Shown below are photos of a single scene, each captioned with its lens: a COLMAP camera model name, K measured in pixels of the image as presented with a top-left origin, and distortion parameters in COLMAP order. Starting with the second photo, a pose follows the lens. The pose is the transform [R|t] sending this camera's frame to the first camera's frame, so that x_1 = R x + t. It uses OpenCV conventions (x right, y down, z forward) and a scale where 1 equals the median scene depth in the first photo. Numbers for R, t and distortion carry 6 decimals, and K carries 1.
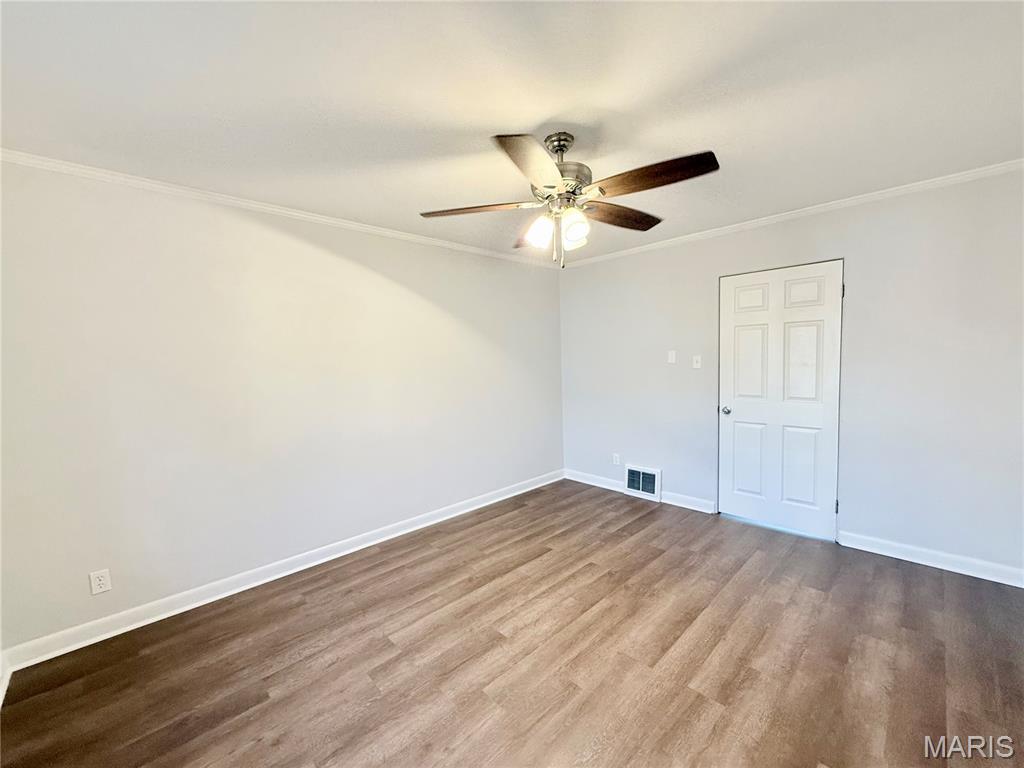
lens RADIAL K [[406.9, 0, 512.8], [0, 406.9, 385.9], [0, 0, 1]] dist [0.000526, -0.000790]
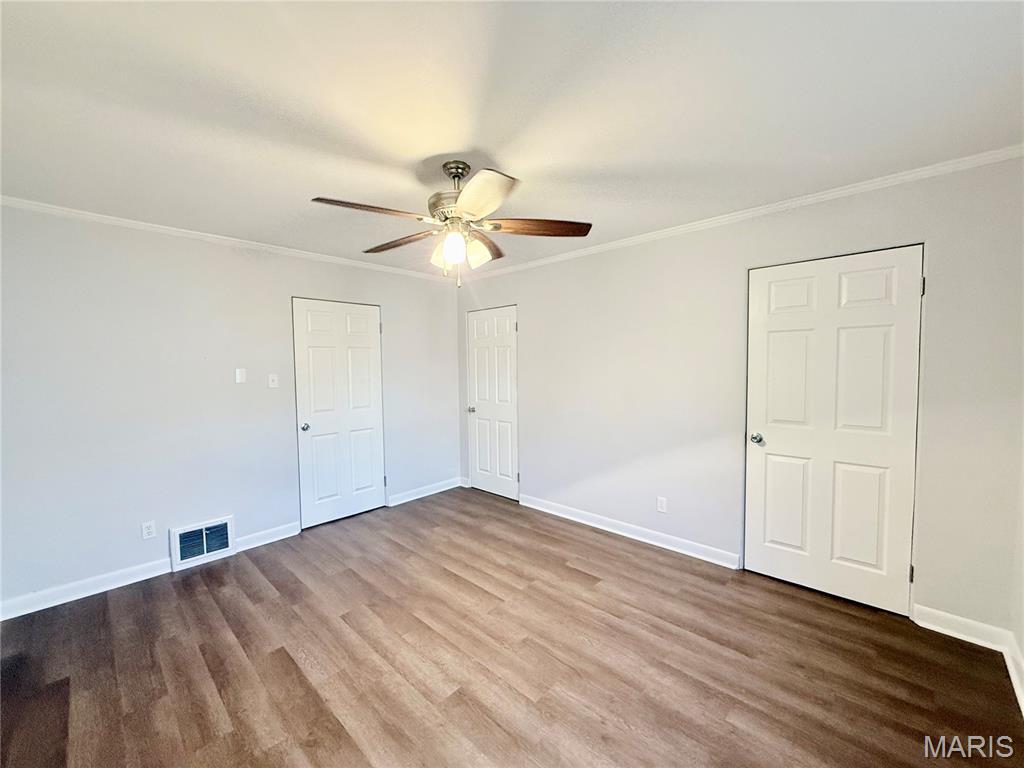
lens RADIAL K [[406.9, 0, 507.4], [0, 406.9, 379.5], [0, 0, 1]] dist [0.000526, -0.000790]
pose [[-0.038805, -0.010082, 0.999196, -0.696508], [0.085687, 0.996232, 0.013380, -0.038263], [-0.995566, 0.086137, -0.037795, 0.682470]]
